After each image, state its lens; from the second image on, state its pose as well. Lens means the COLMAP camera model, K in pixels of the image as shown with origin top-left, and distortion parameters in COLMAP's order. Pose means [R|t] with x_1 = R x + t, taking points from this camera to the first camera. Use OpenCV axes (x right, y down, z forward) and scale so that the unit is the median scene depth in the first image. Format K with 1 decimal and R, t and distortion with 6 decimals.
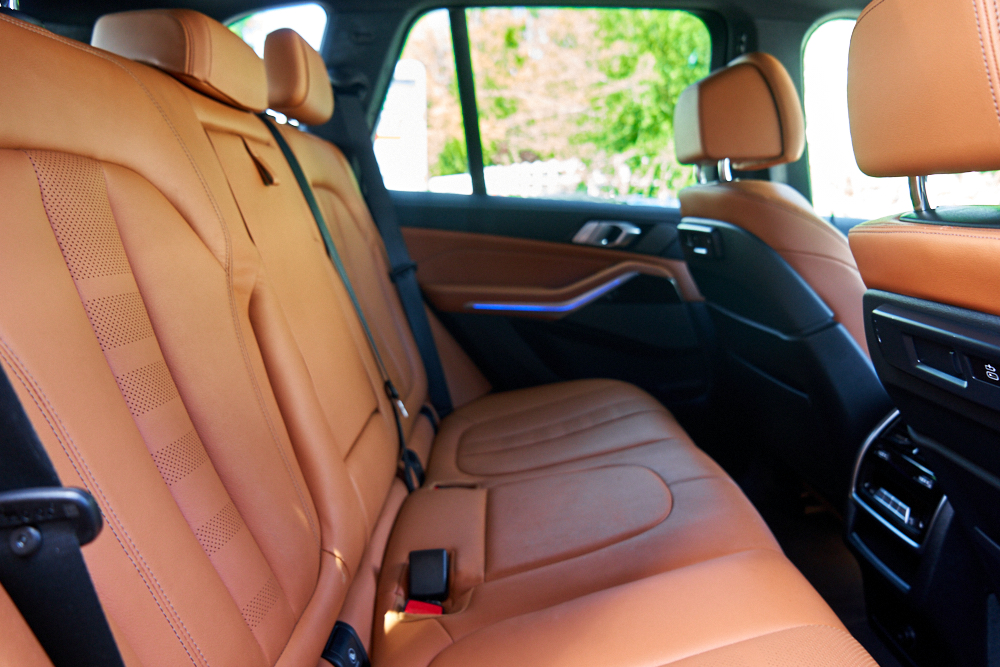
lens RADIAL K [[694.3, 0, 491.3], [0, 694.3, 331.0], [0, 0, 1]] dist [0.011513, -0.013466]
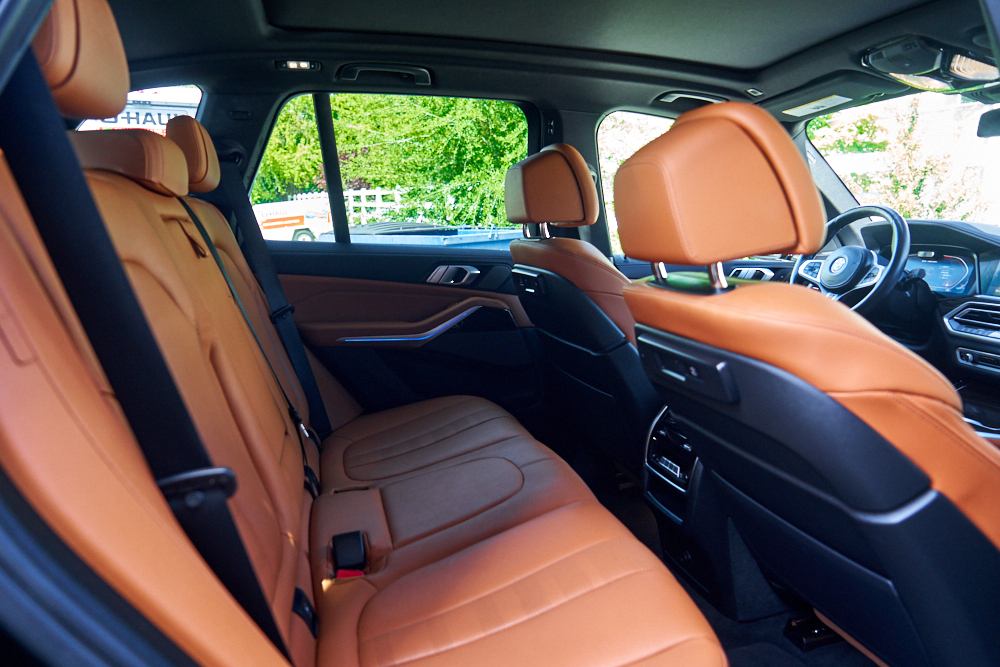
lens RADIAL K [[694.3, 0, 495.0], [0, 694.3, 334.1], [0, 0, 1]] dist [0.011513, -0.013466]
pose [[0.968737, -0.050194, 0.242961, -0.090913], [0.056567, 0.998212, -0.019321, -0.013531], [-0.241557, 0.032461, 0.969844, -0.264651]]
